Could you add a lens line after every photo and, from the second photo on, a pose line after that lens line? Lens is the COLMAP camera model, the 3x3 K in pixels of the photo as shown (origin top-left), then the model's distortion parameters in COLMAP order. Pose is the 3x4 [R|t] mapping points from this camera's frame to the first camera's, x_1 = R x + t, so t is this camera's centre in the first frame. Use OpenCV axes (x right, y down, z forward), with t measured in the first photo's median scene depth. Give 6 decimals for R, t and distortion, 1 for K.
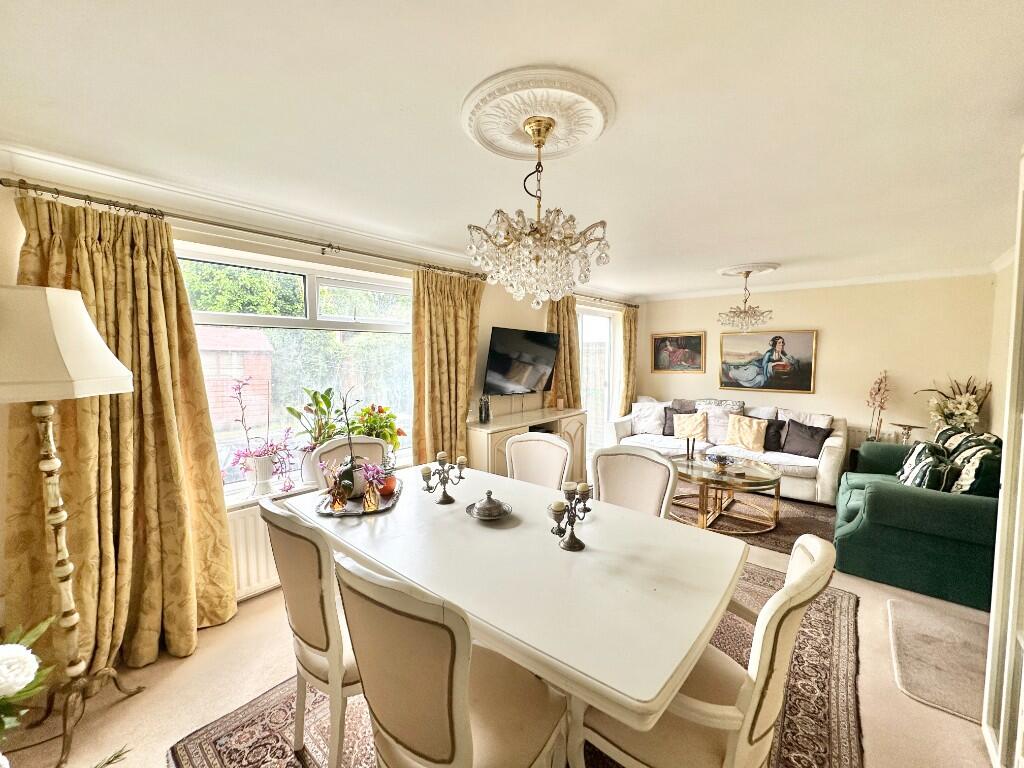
lens RADIAL K [[406.9, 0, 512.0], [0, 406.9, 384.0], [0, 0, 1]] dist [-0.001311, -0.000375]
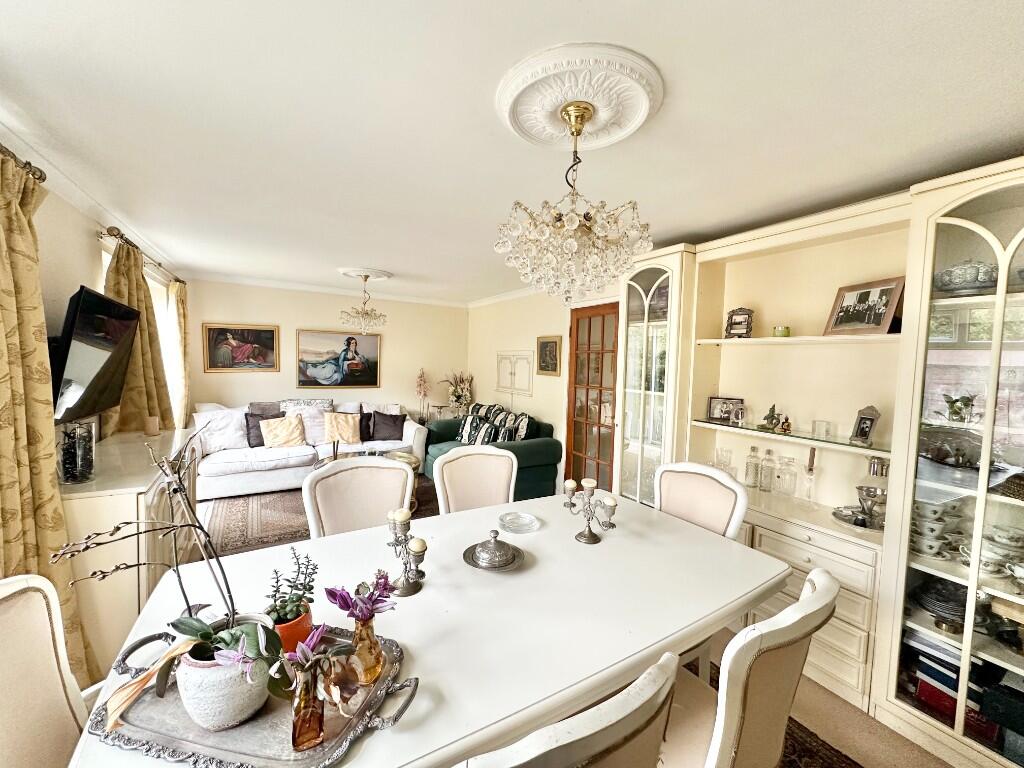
lens RADIAL K [[406.9, 0, 512.0], [0, 406.9, 384.0], [0, 0, 1]] dist [-0.001311, -0.000375]
pose [[0.334745, -0.045290, 0.941220, -0.237538], [0.039894, 0.998630, 0.033865, -0.011076], [-0.941464, 0.026213, 0.336093, 0.227772]]
